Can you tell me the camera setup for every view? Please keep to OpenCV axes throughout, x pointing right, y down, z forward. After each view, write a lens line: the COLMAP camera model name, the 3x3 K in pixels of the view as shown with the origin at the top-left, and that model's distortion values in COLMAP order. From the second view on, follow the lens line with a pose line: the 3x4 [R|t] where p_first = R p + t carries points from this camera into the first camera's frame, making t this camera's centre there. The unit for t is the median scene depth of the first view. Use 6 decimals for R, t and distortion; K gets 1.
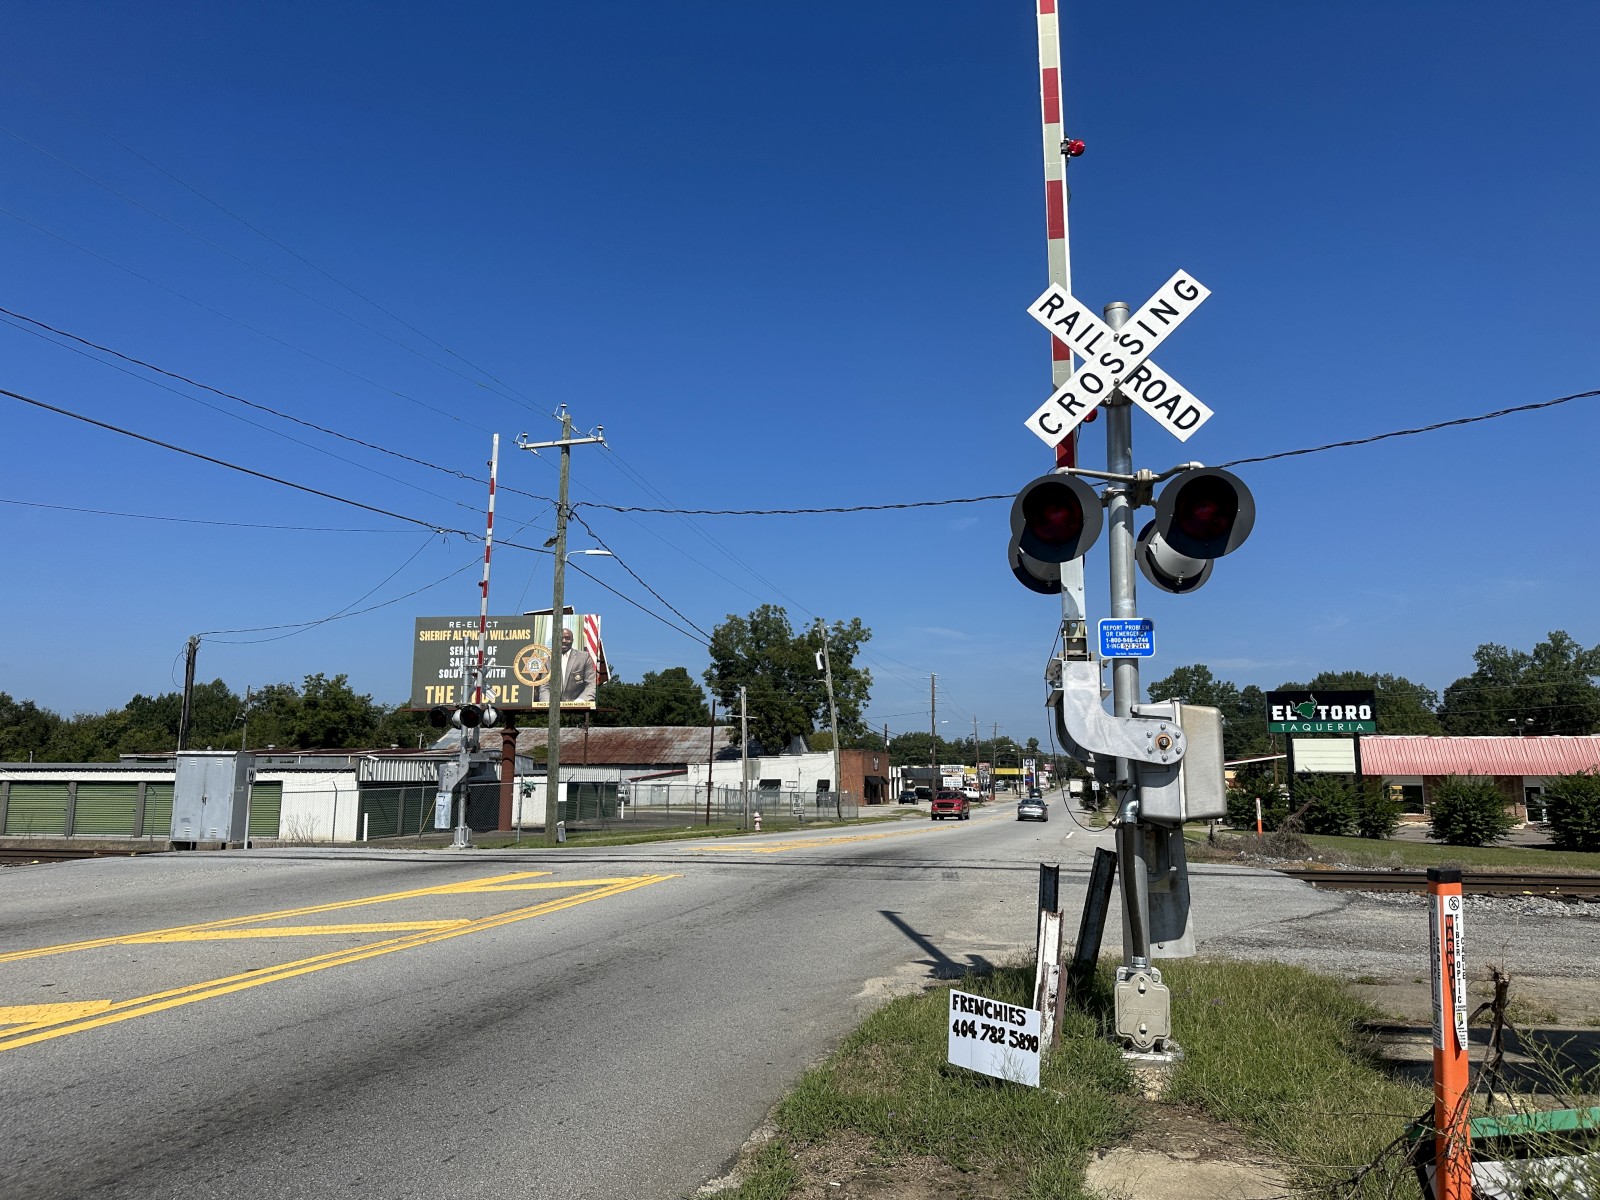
lens RADIAL K [[1138.9, 0, 790.3], [0, 1138.9, 590.1], [0, 0, 1]] dist [0.039425, -0.043690]
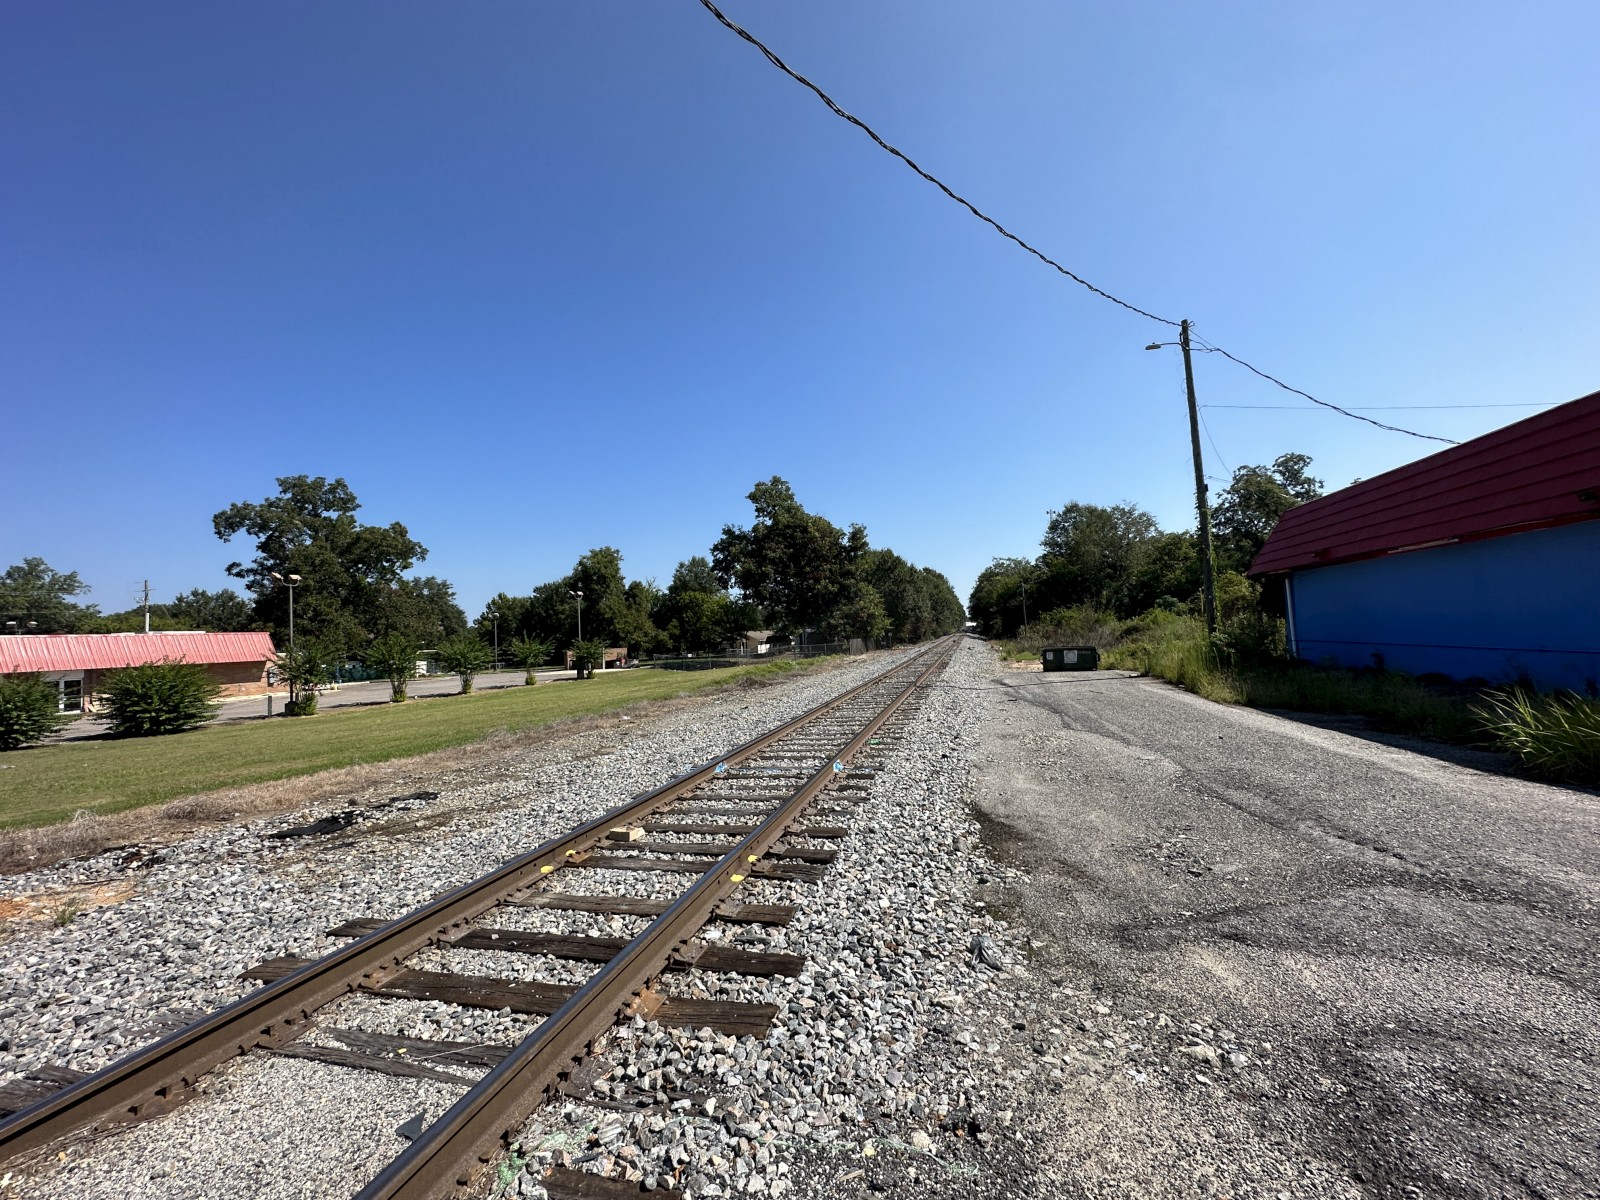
lens RADIAL K [[636.4, 0, 804.5], [0, 636.4, 602.2], [0, 0, 1]] dist [0.001555, -0.000129]
pose [[0.076963, 0.042271, 0.996137, 0.139846], [-0.107549, 0.993623, -0.033855, 0.057733], [-0.991216, -0.104528, 0.081019, 0.353074]]
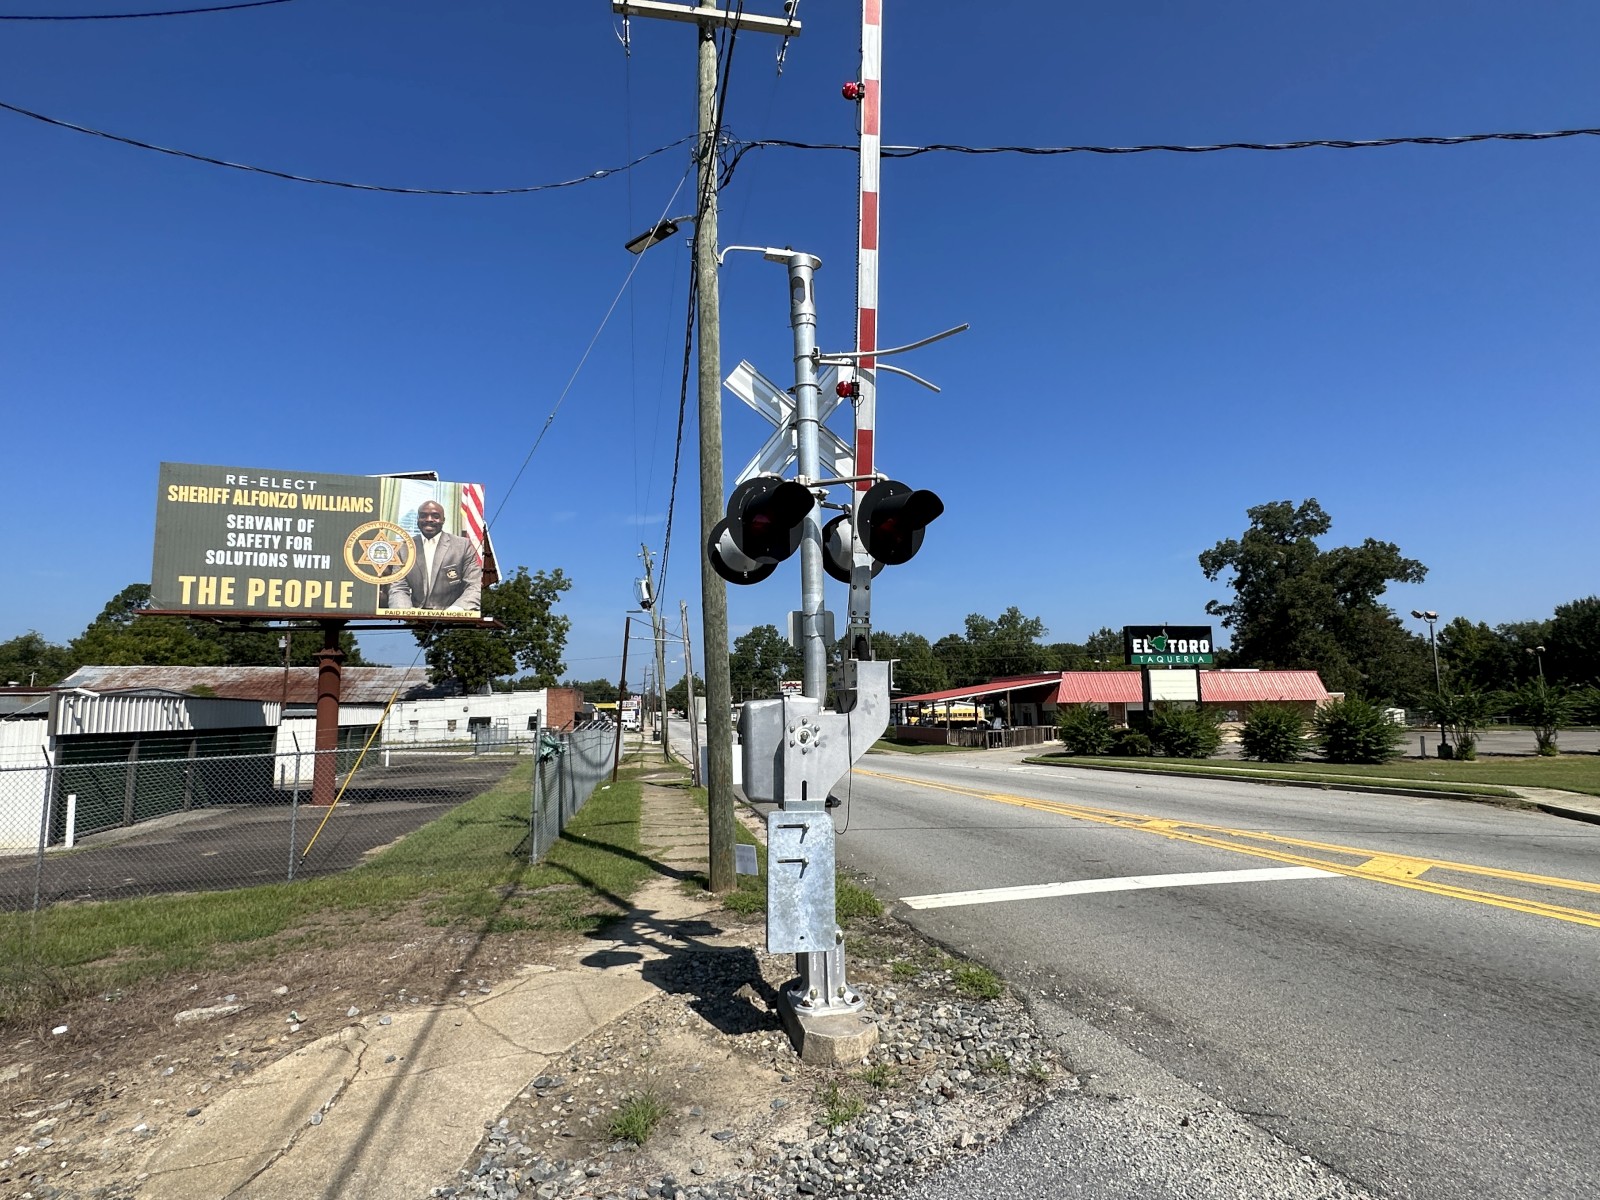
lens RADIAL K [[837.3, 0, 785.8], [0, 837.3, 612.3], [0, 0, 1]] dist [0.001708, 0.001255]
pose [[0.903862, 0.032821, 0.426563, -0.217066], [-0.052557, 0.998019, 0.034574, 0.070925], [-0.424583, -0.053669, 0.903797, 0.460280]]
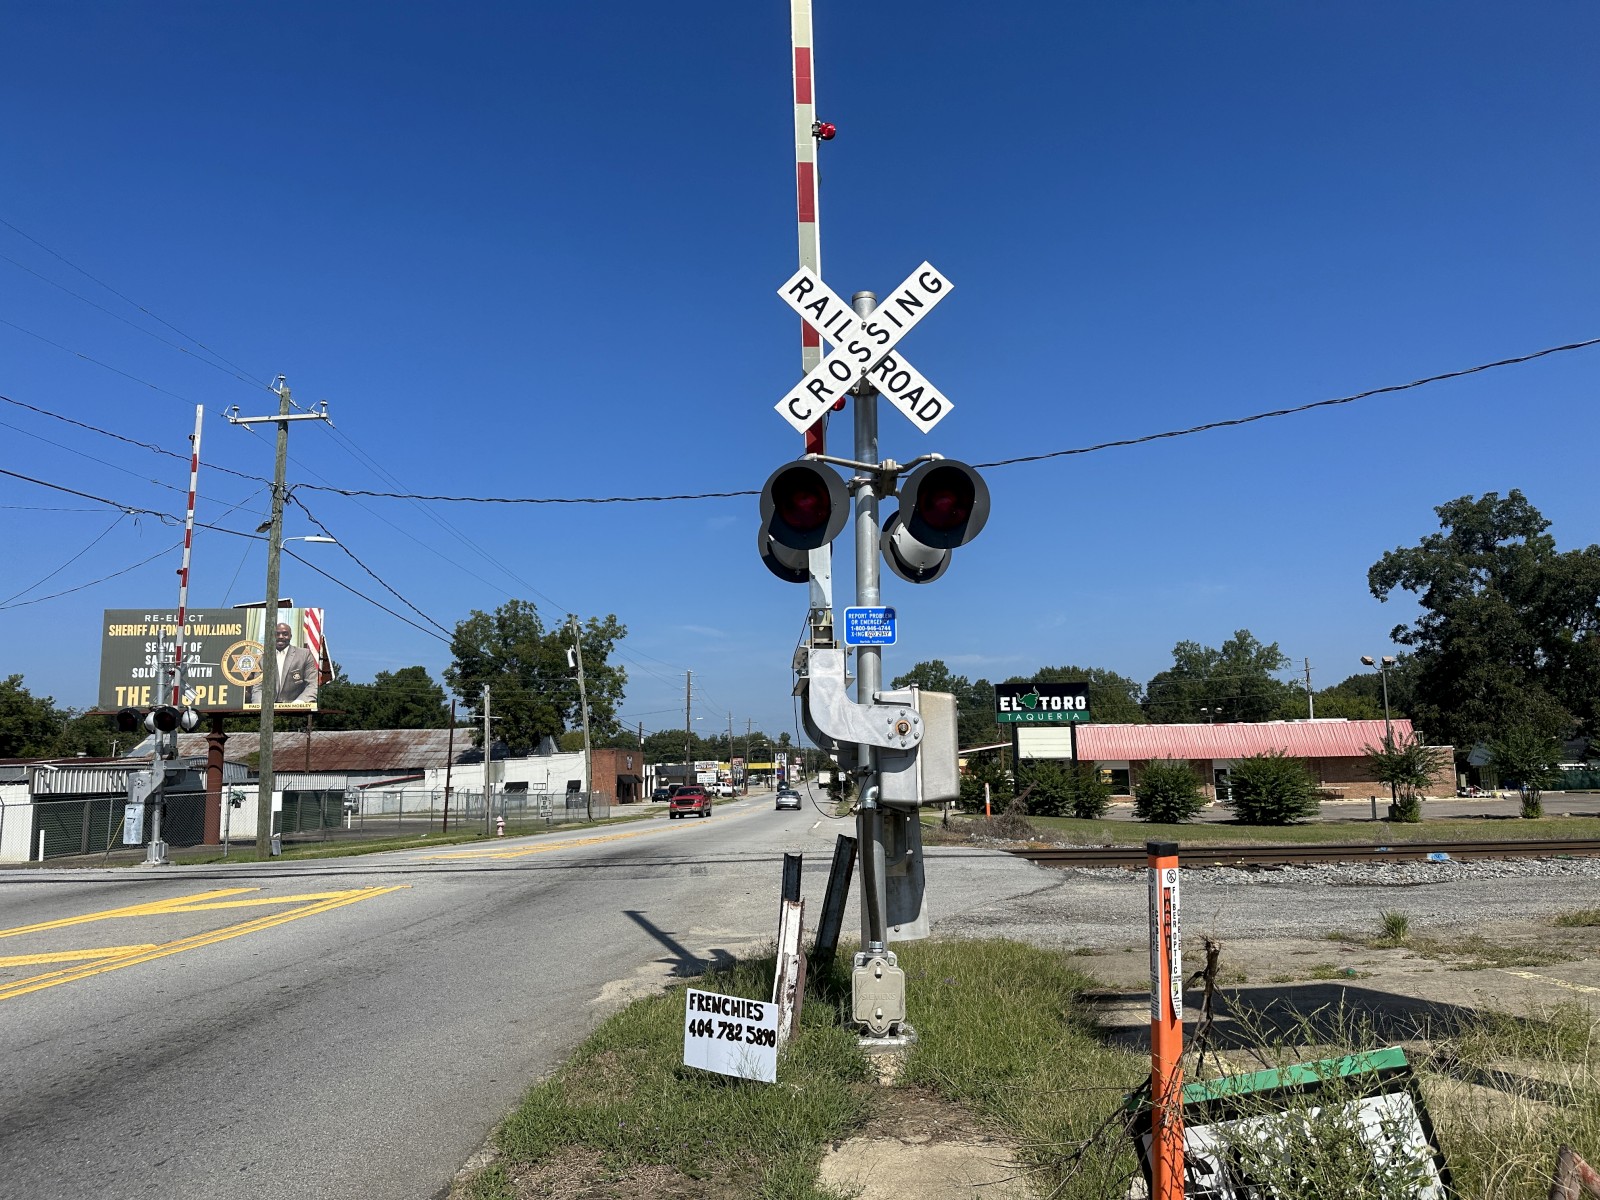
lens RADIAL K [[1138.9, 0, 803.7], [0, 1138.9, 611.1], [0, 0, 1]] dist [0.039425, -0.043690]
pose [[0.974974, 0.006780, 0.222216, 0.009665], [-0.011097, 0.999773, 0.018188, 0.006918], [-0.222043, -0.020199, 0.974828, 0.024739]]
